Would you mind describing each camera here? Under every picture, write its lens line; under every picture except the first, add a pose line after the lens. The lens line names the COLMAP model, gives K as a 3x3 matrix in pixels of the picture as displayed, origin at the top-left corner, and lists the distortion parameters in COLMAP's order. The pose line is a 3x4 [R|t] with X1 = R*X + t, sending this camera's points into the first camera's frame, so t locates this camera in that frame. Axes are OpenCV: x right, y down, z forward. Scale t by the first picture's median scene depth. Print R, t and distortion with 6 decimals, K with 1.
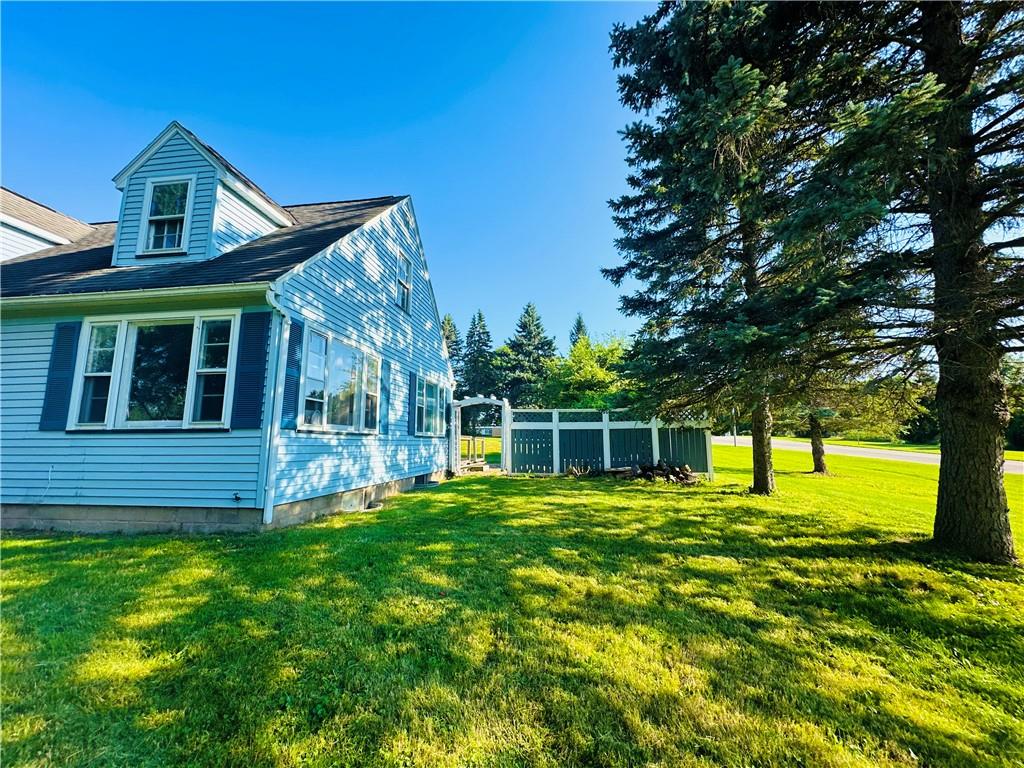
lens RADIAL K [[409.3, 0, 514.4], [0, 409.3, 378.5], [0, 0, 1]] dist [-0.002476, 0.000598]
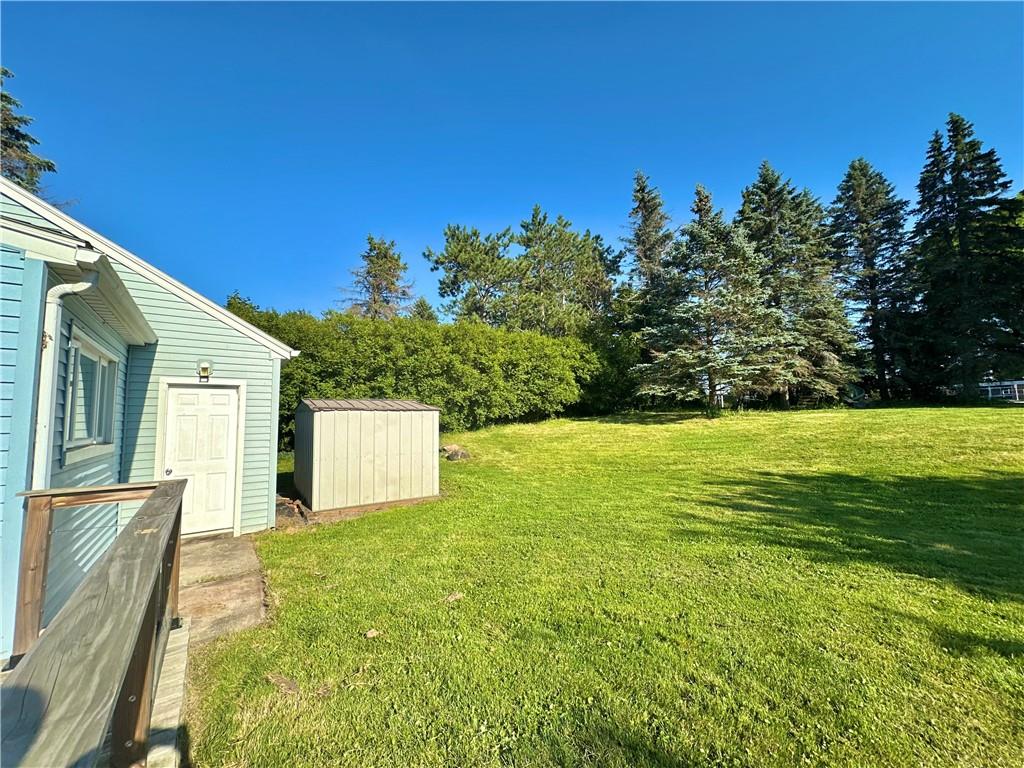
lens RADIAL K [[409.3, 0, 512.4], [0, 409.3, 382.5], [0, 0, 1]] dist [-0.002476, 0.000598]
pose [[0.675054, -0.067833, -0.734644, -0.103131], [0.113856, 0.993414, 0.012894, 0.052868], [0.728930, -0.092348, 0.678331, 0.361979]]
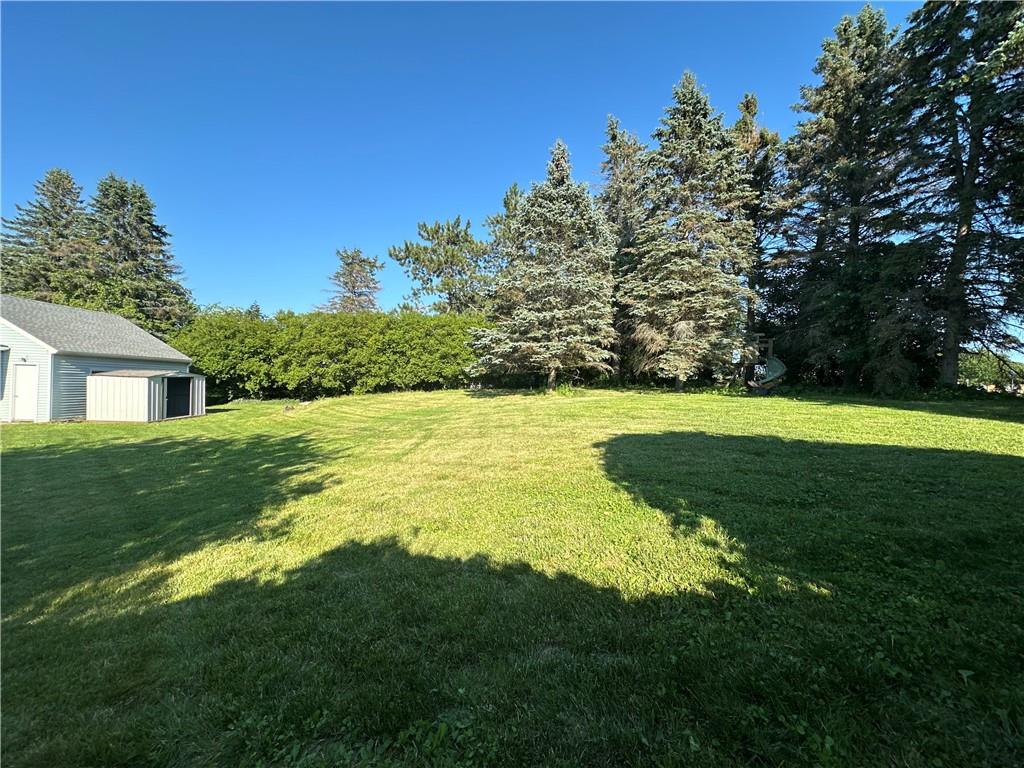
lens RADIAL K [[409.3, 0, 508.9], [0, 409.3, 387.4], [0, 0, 1]] dist [-0.002476, 0.000598]
pose [[0.177485, 0.010311, -0.984069, 0.113996], [0.113764, 0.993026, 0.030923, 0.093936], [0.977526, -0.117440, 0.175075, 0.675674]]
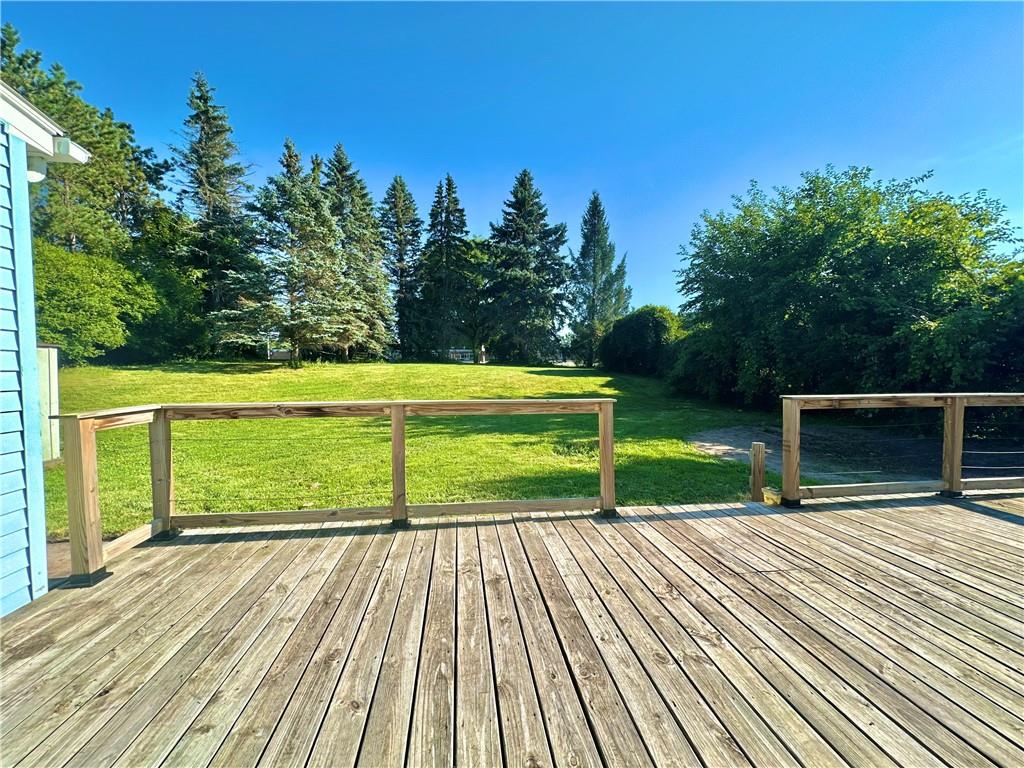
lens RADIAL K [[409.3, 0, 507.6], [0, 409.3, 383.0], [0, 0, 1]] dist [-0.002476, 0.000598]
pose [[0.973631, -0.001360, 0.228124, -0.145962], [-0.039201, 0.984110, 0.173179, 0.045489], [-0.224735, -0.177555, 0.958107, 0.298021]]
